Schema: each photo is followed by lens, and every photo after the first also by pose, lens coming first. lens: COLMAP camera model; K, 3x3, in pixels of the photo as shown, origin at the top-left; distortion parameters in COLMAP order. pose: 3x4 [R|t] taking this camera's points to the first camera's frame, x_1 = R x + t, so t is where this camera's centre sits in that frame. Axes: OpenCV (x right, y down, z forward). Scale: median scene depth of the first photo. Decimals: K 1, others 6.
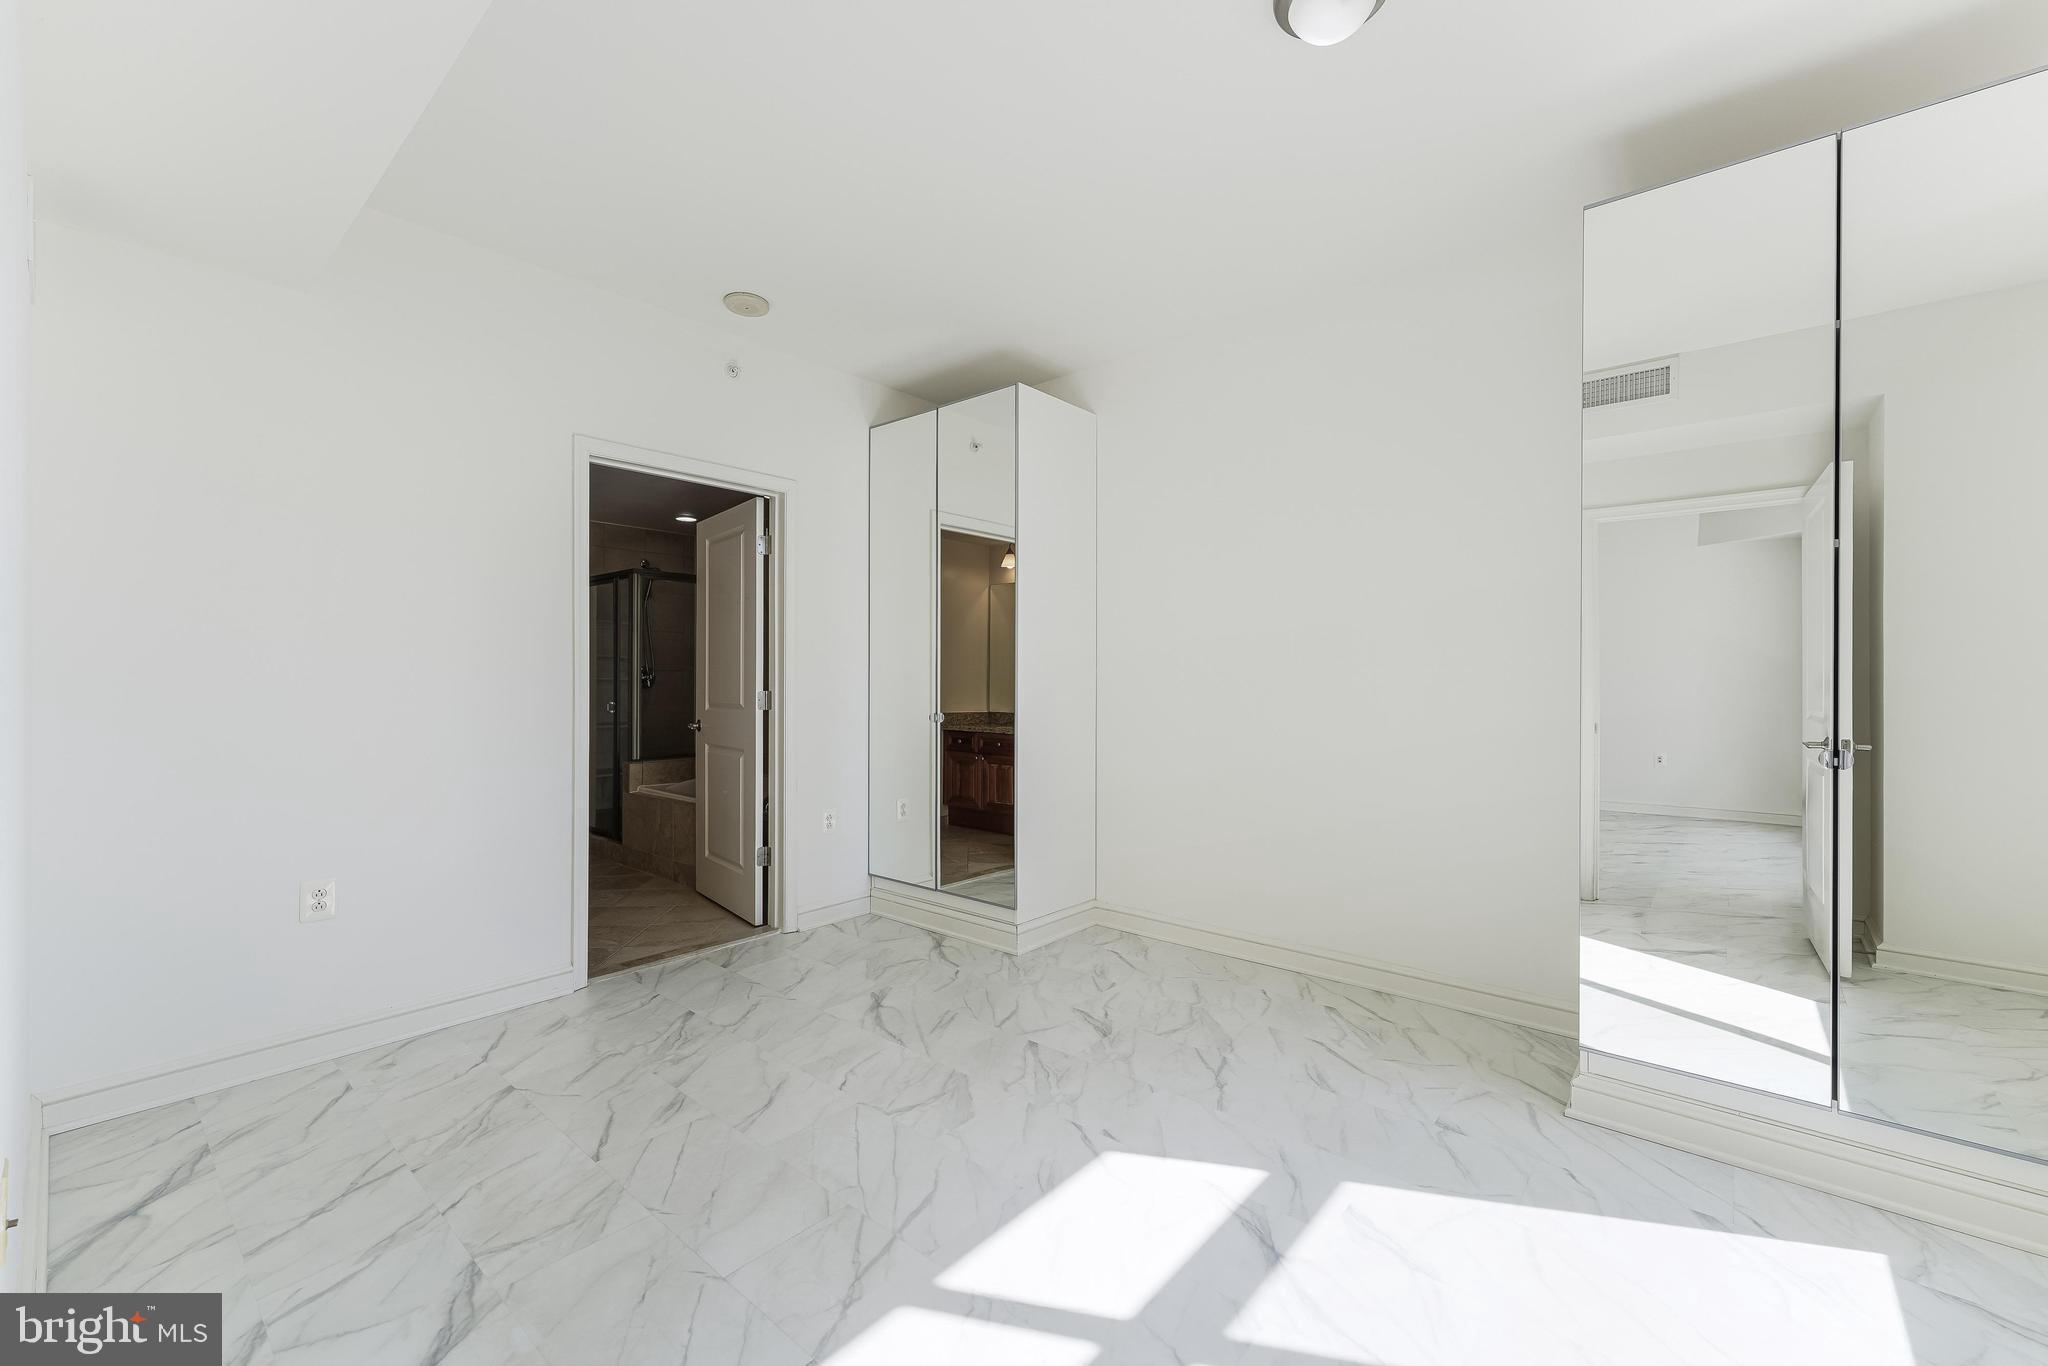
lens RADIAL K [[826.5, 0, 1013.7], [0, 826.5, 676.8], [0, 0, 1]] dist [-0.000012, 0.001355]
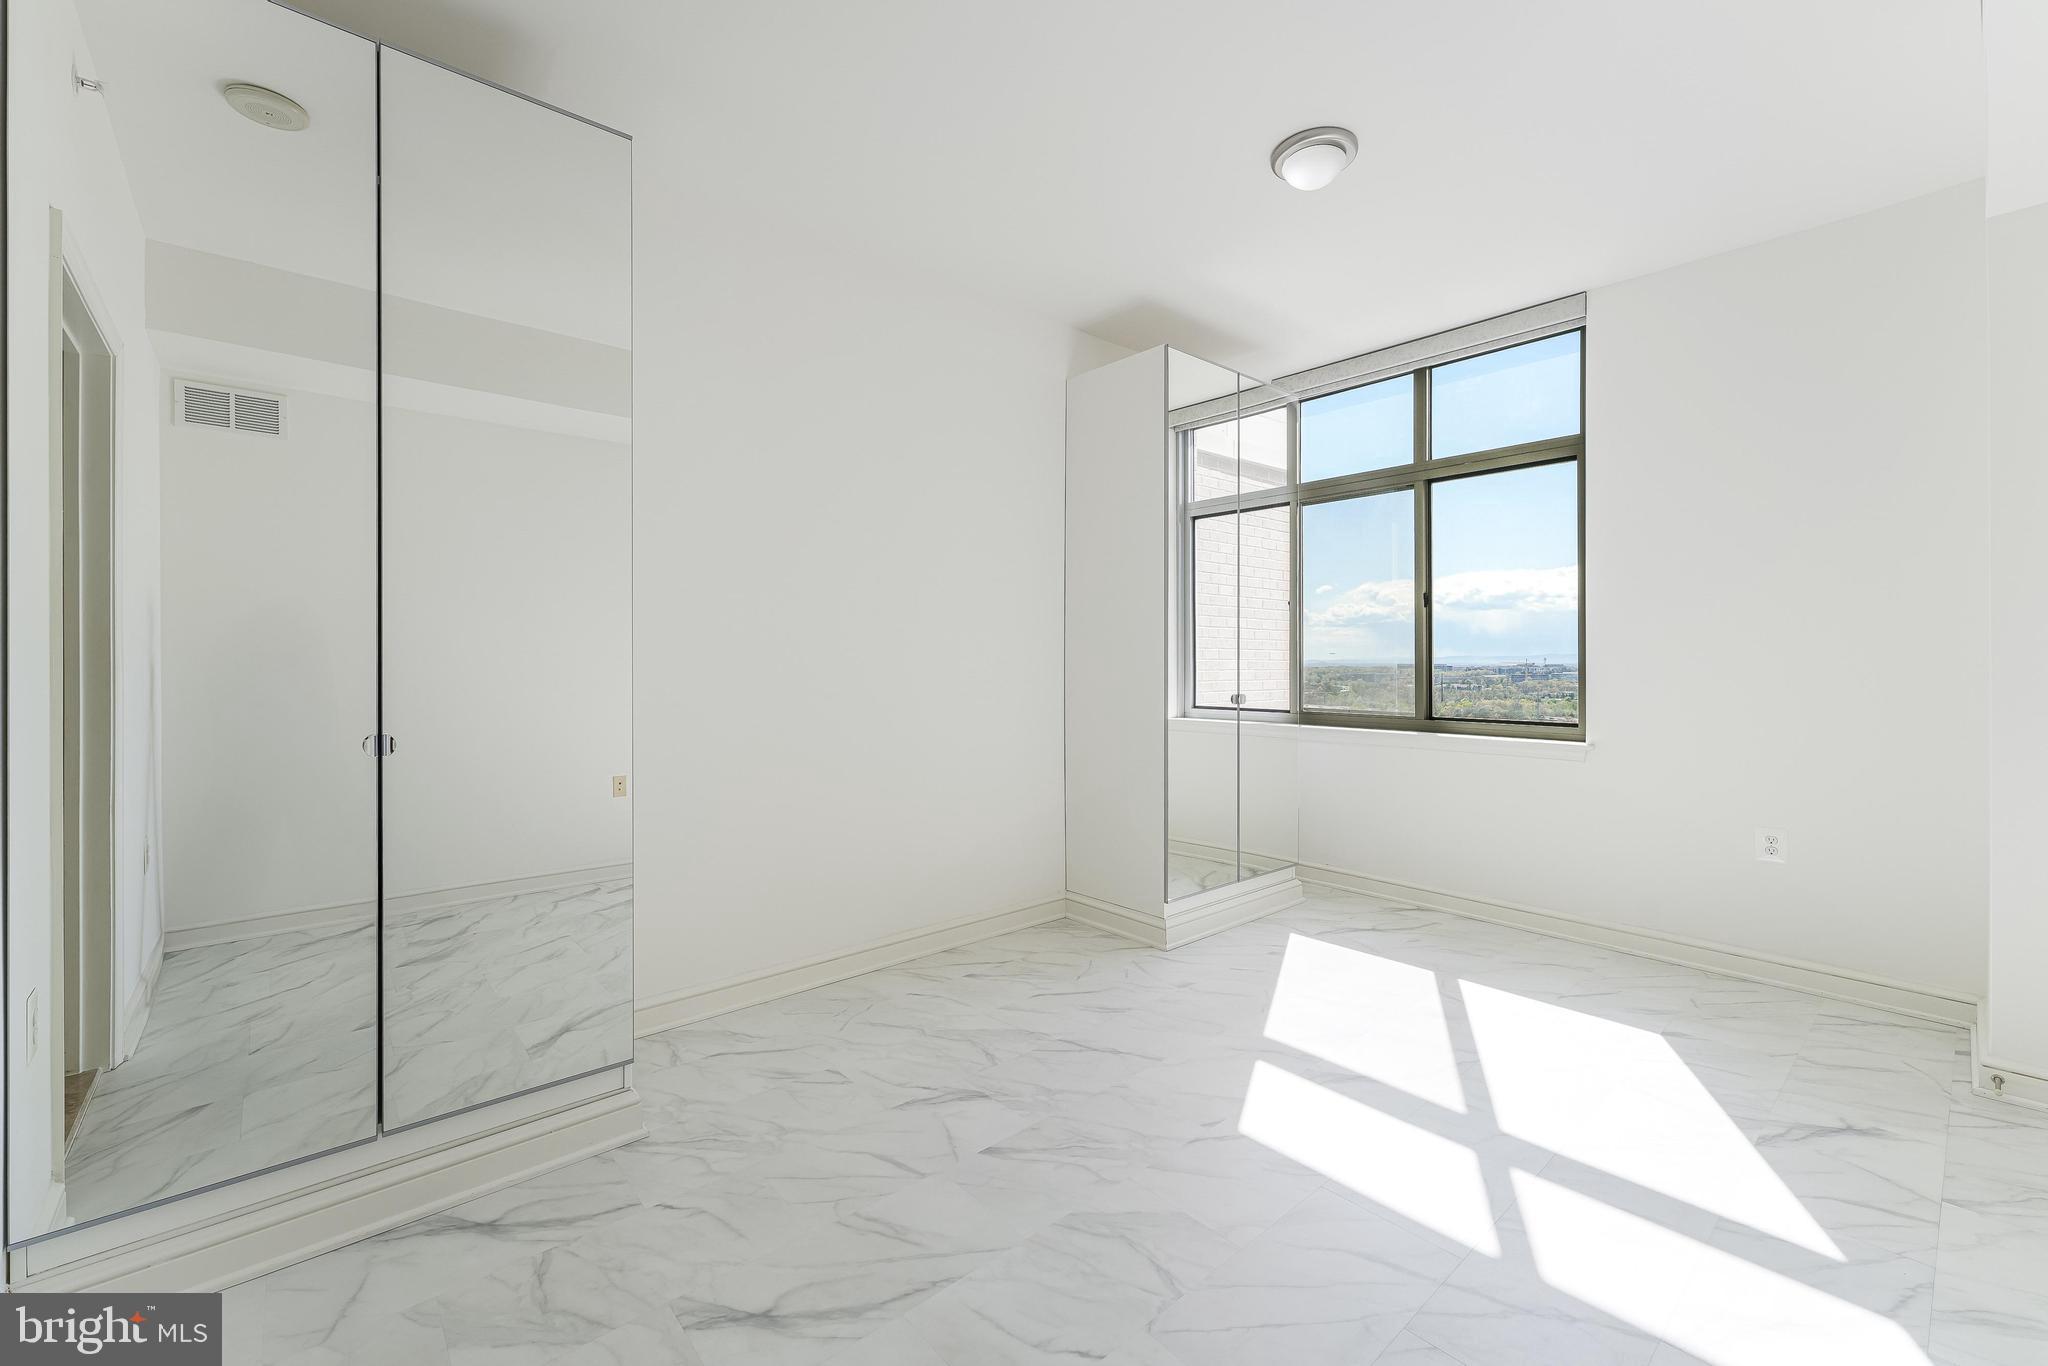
lens RADIAL K [[826.5, 0, 1025.2], [0, 826.5, 653.6], [0, 0, 1]] dist [-0.000012, 0.001355]
pose [[0.149145, 0.004320, 0.988806, -0.663109], [0.005302, 0.999973, -0.005169, -0.002371], [-0.988801, 0.006014, 0.149118, 0.792018]]
